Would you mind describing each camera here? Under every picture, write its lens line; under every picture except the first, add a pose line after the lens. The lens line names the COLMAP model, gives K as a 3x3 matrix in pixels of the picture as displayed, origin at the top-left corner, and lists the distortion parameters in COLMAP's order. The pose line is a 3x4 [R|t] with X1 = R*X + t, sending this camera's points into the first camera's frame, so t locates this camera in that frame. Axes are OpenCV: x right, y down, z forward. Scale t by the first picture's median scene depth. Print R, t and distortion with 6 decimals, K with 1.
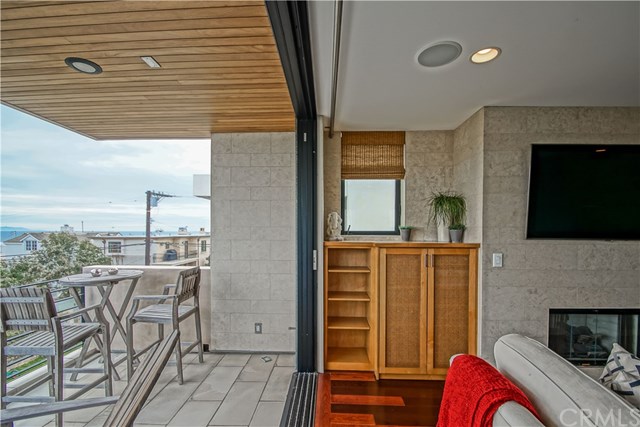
lens RADIAL K [[286.6, 0, 315.6], [0, 286.6, 230.0], [0, 0, 1]] dist [-0.001953, -0.000477]
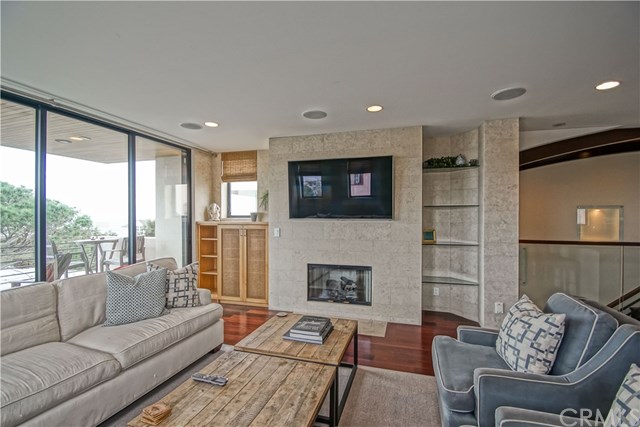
lens RADIAL K [[286.6, 0, 318.4], [0, 286.6, 217.4], [0, 0, 1]] dist [-0.001953, -0.000477]
pose [[0.969451, -0.003615, -0.245257, 1.214167], [0.004392, 0.999987, 0.002622, 0.016454], [0.245244, -0.003619, 0.969455, -0.492078]]
